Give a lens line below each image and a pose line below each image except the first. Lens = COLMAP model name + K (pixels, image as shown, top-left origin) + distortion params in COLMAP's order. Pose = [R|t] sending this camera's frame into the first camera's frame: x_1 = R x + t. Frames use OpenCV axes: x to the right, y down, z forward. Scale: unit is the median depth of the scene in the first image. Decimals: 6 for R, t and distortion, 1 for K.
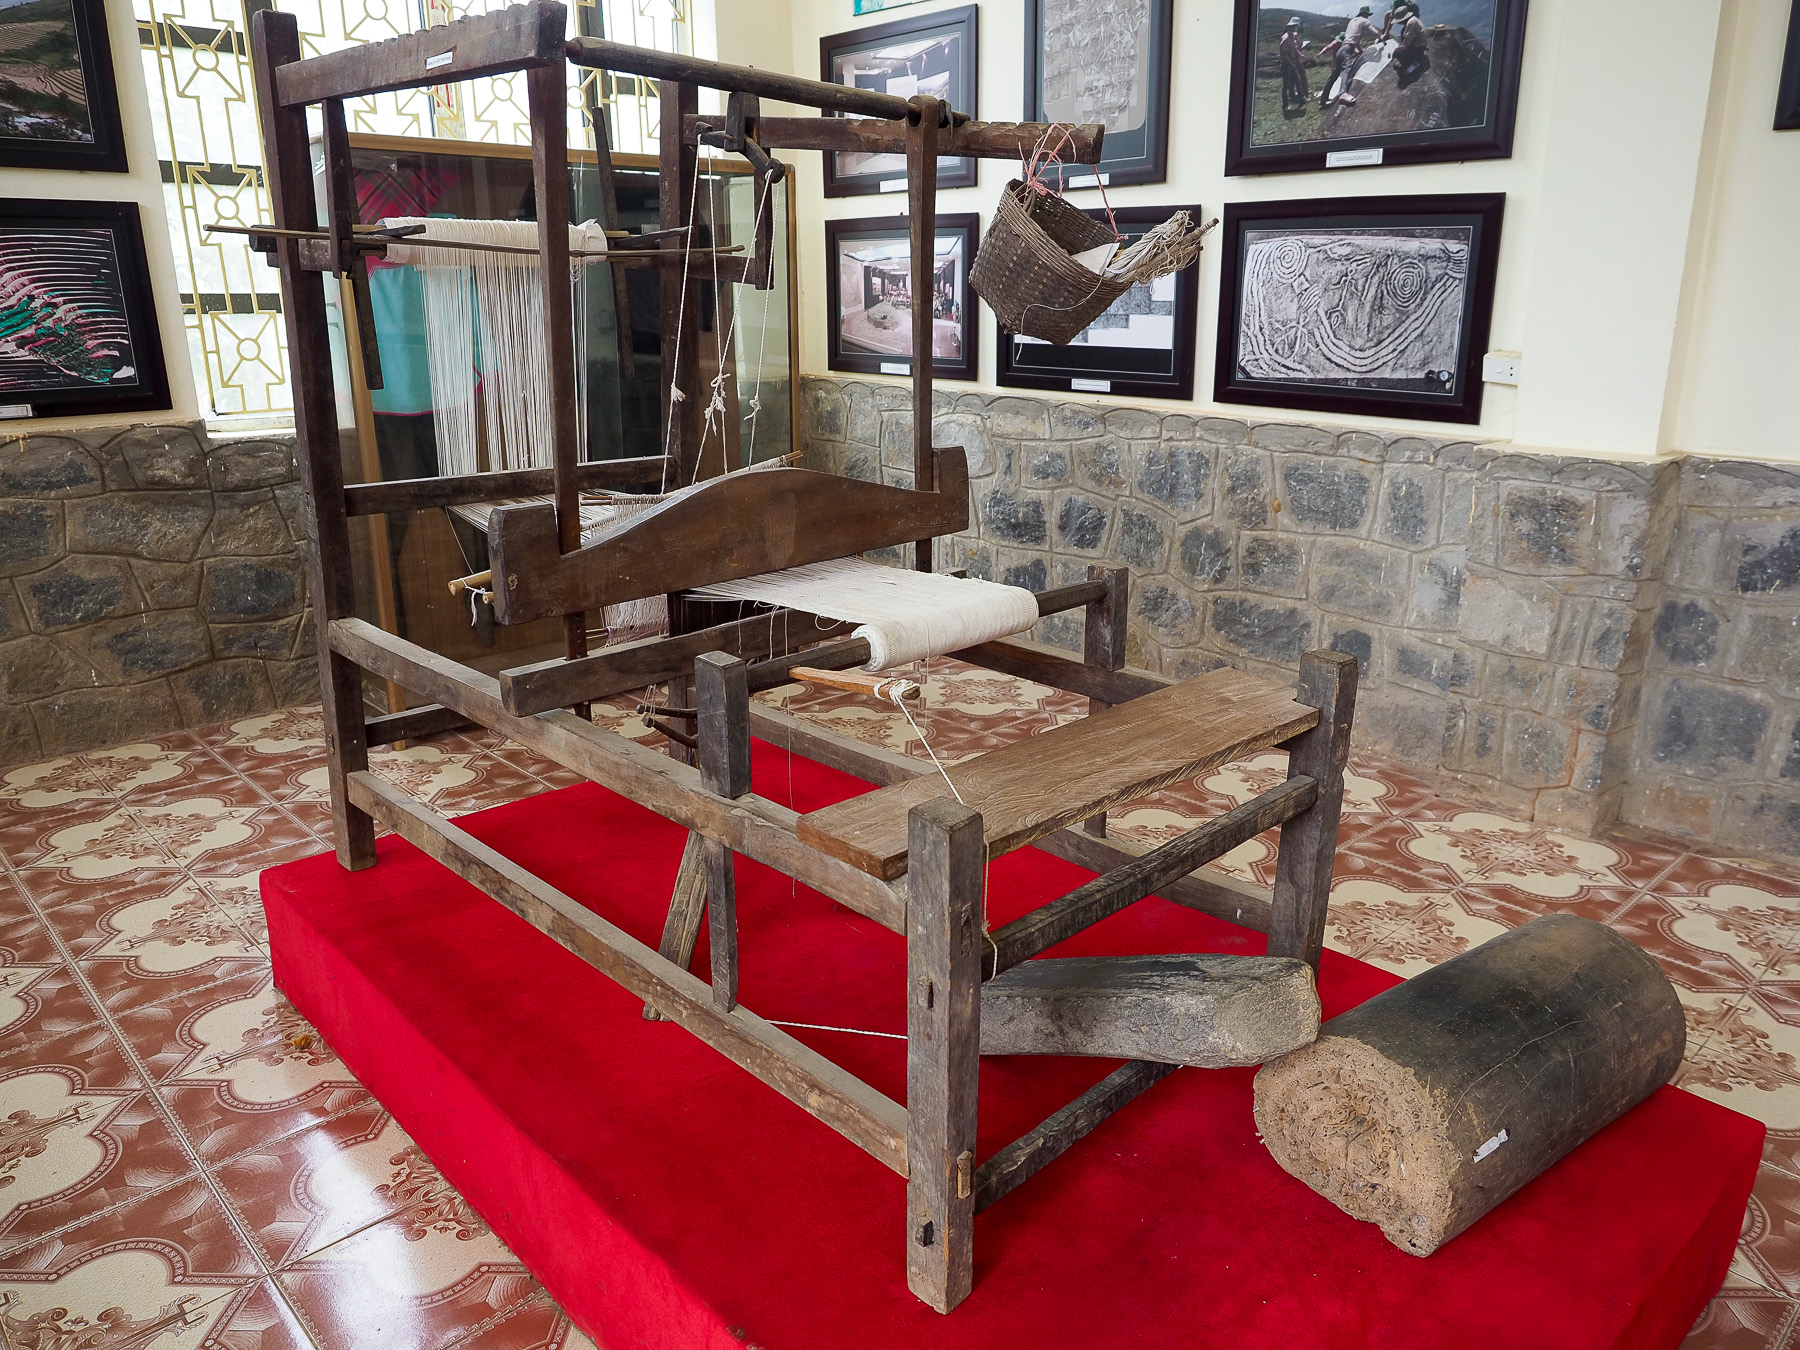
lens RADIAL K [[1300.7, 0, 897.9], [0, 1300.7, 672.7], [0, 0, 1]] dist [-0.005679, -0.003932]
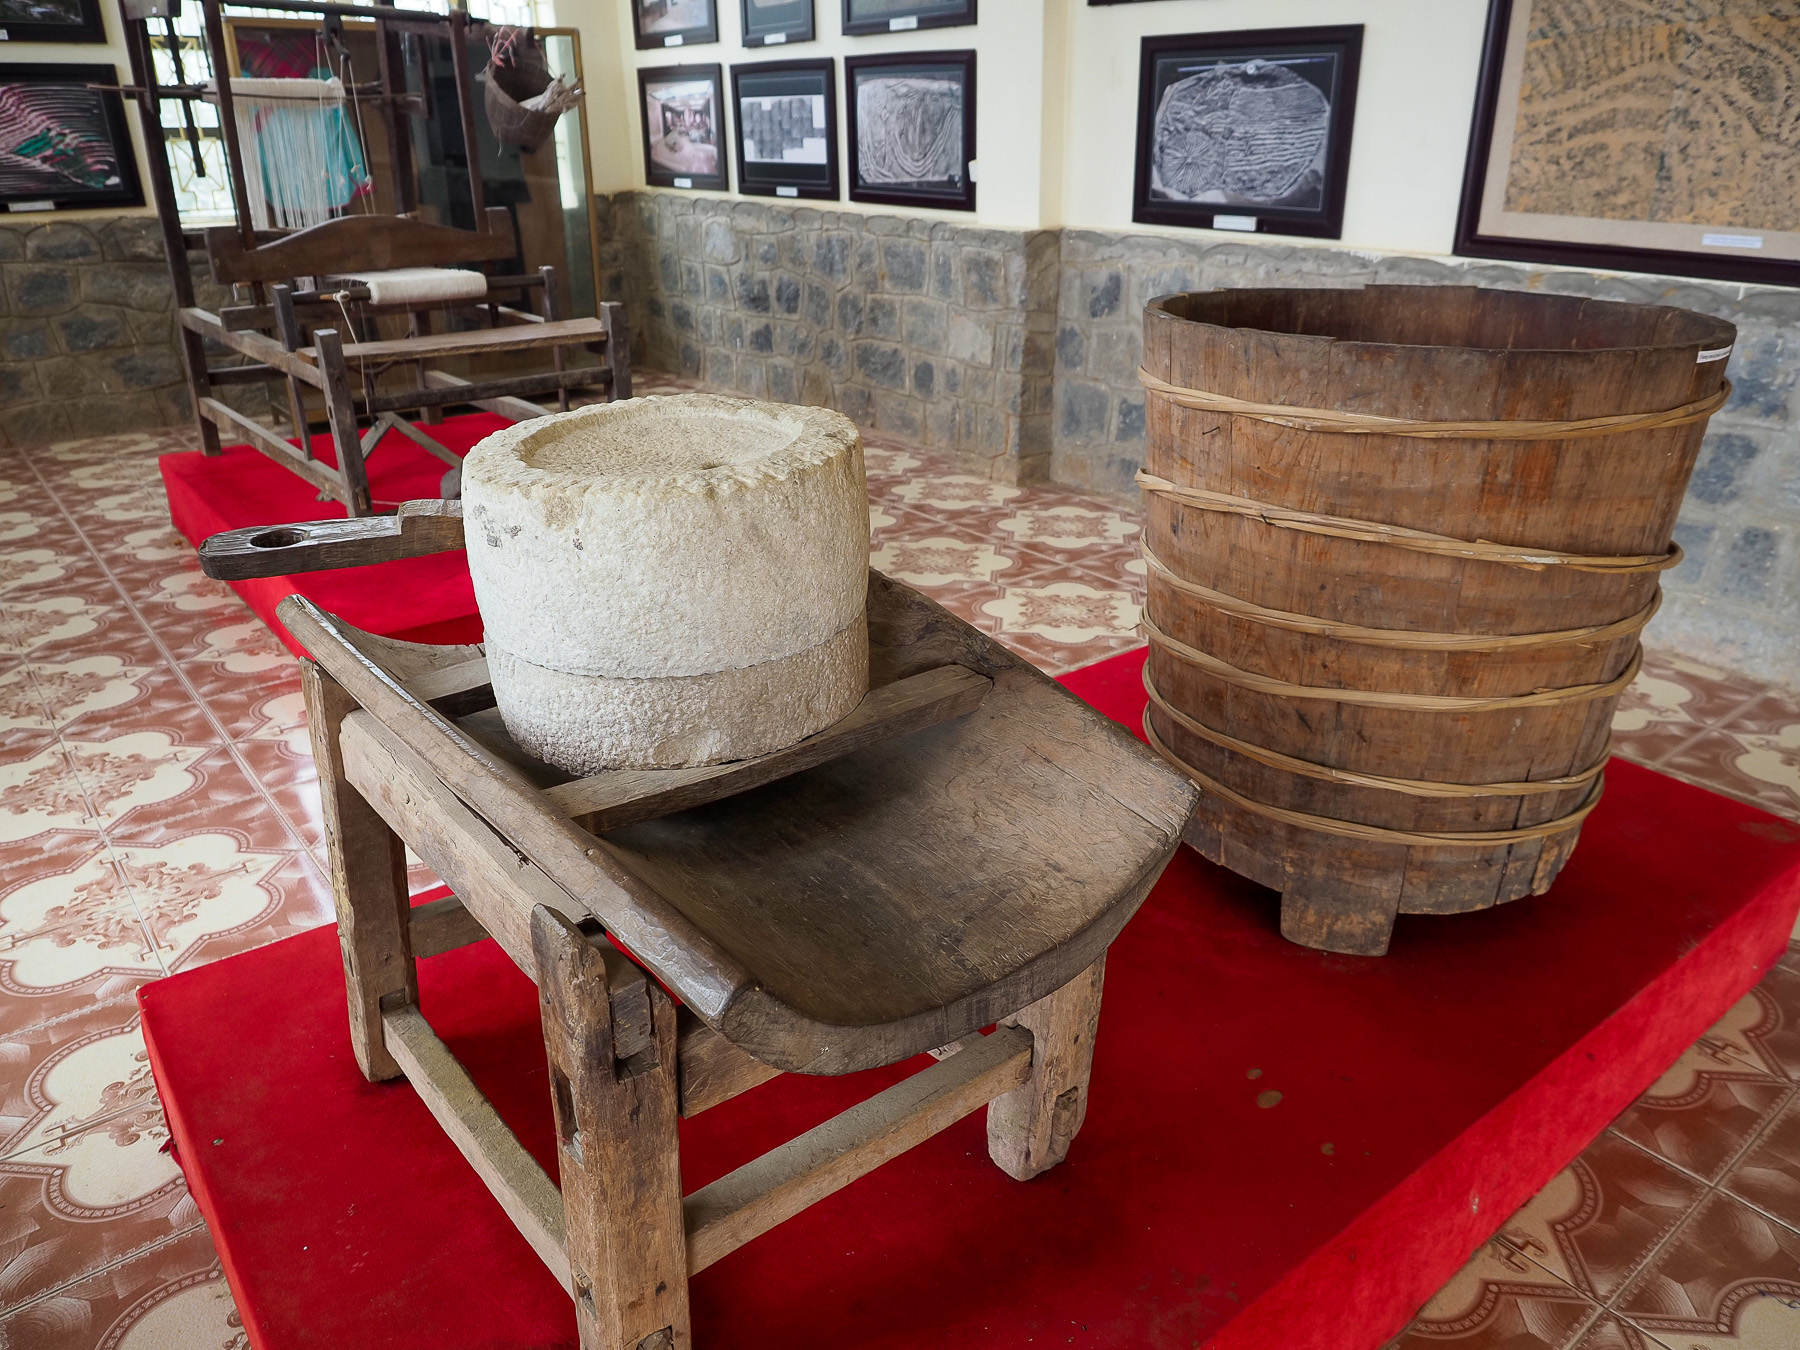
lens RADIAL K [[1300.7, 0, 902.3], [0, 1300.7, 672.1], [0, 0, 1]] dist [-0.005679, -0.003932]
pose [[0.996674, 0.027065, -0.076872, 0.452182], [-0.018524, 0.993789, 0.109728, 0.154944], [0.079364, -0.107939, 0.990985, -0.485936]]
